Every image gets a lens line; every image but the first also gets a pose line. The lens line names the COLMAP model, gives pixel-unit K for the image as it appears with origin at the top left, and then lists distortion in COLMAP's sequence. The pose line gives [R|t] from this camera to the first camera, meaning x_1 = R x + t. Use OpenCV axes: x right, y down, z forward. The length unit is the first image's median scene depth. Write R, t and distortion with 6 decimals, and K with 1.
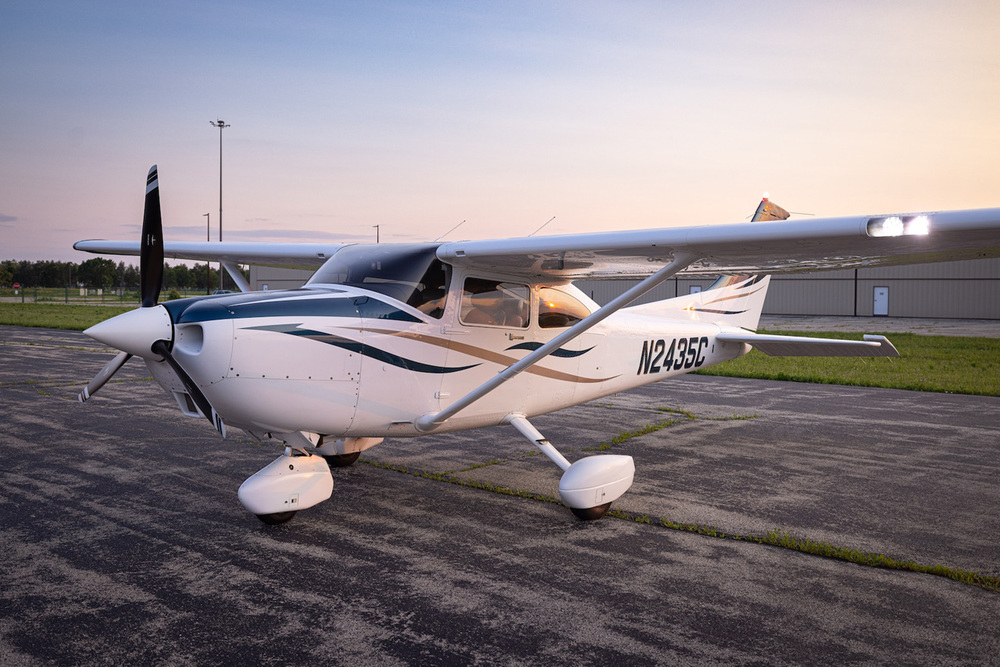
lens RADIAL K [[1006.1, 0, 500.0], [0, 1006.1, 333.5], [0, 0, 1]] dist [-0.006740, -0.004074]
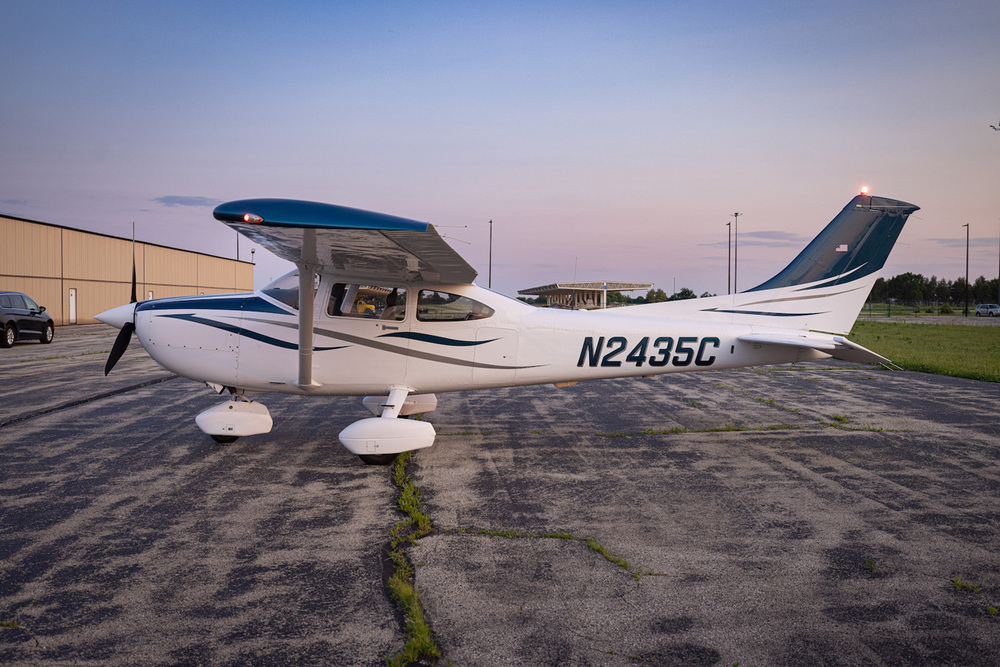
lens RADIAL K [[1006.1, 0, 500.0], [0, 1006.1, 333.5], [0, 0, 1]] dist [-0.006740, -0.004074]
pose [[0.717266, 0.015167, -0.696634, 0.832406], [-0.025681, 0.999659, -0.004678, 0.011000], [0.696326, 0.021246, 0.717411, 0.123605]]
